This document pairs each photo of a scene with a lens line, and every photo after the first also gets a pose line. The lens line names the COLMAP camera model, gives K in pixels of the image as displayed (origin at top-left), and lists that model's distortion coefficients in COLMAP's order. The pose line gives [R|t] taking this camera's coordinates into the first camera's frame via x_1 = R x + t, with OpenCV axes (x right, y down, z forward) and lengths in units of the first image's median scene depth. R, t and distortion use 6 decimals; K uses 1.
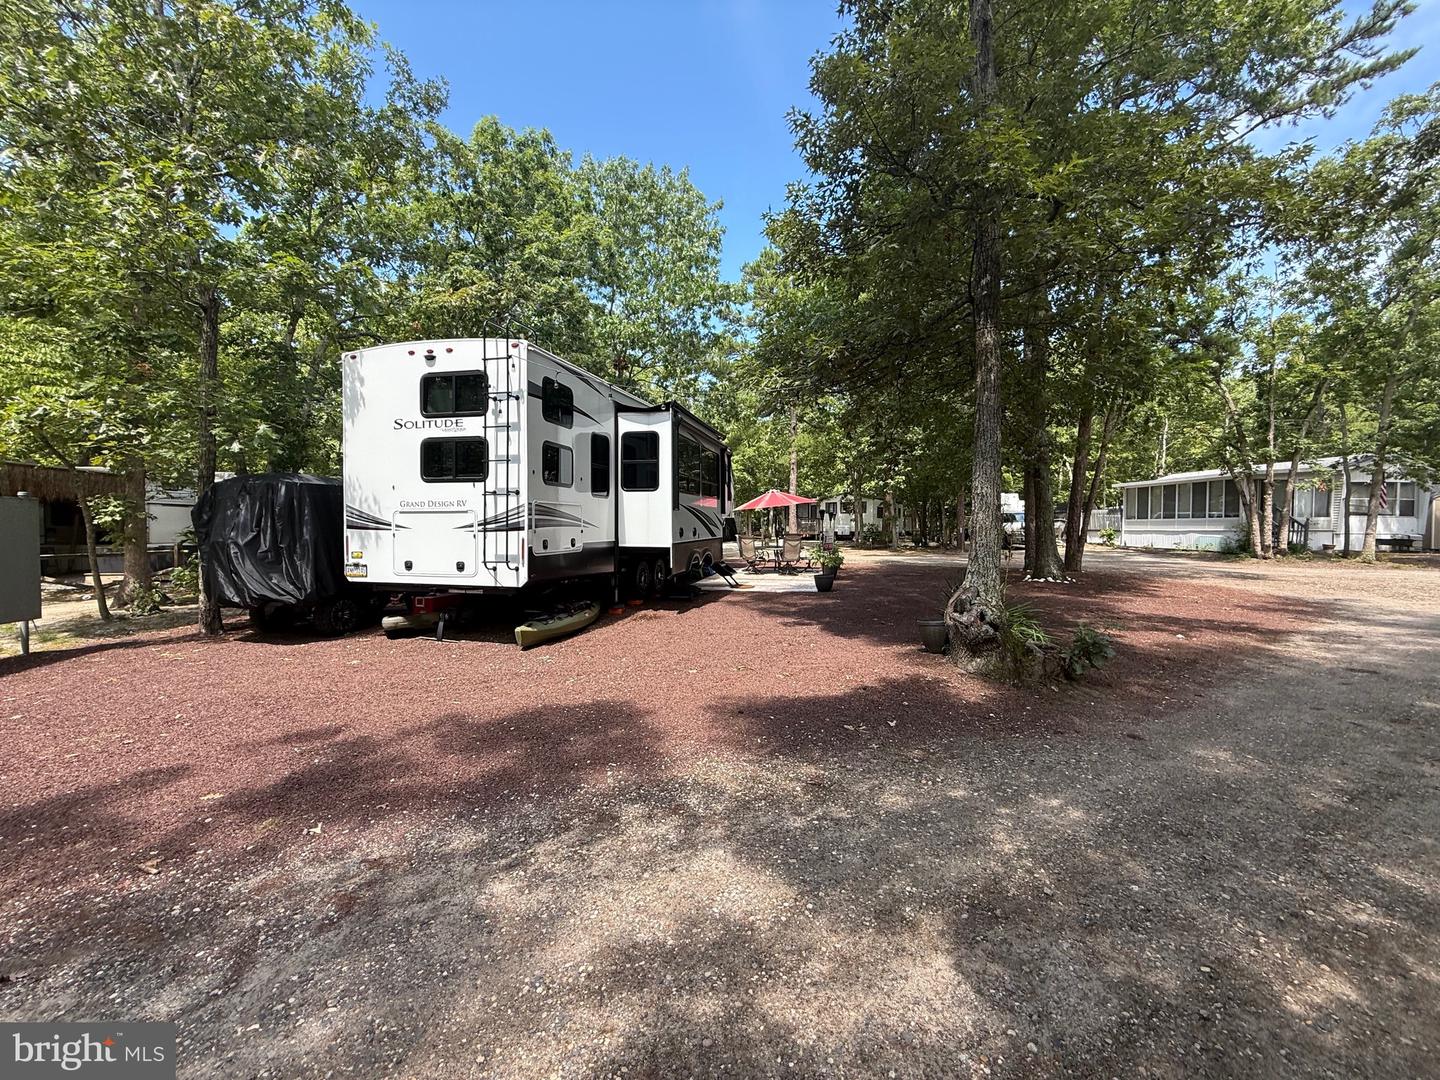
lens RADIAL K [[574.0, 0, 719.7], [0, 574.0, 531.3], [0, 0, 1]] dist [0.001382, -0.000049]
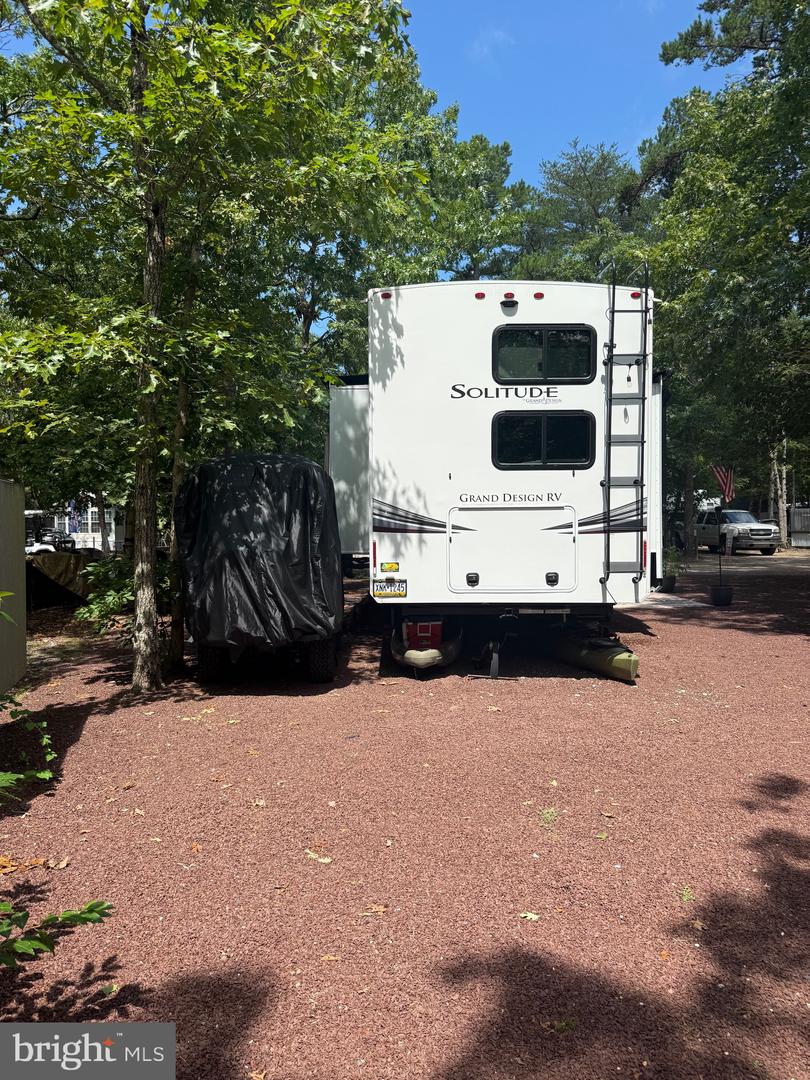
lens RADIAL K [[767.5, 0, 404.5], [0, 767.5, 542.2], [0, 0, 1]] dist [0.027773, -0.037920]
pose [[0.975128, -0.012956, 0.221262, -0.862405], [0.009514, 0.999817, 0.016618, -0.007207], [-0.221436, -0.014099, 0.975073, 0.038841]]
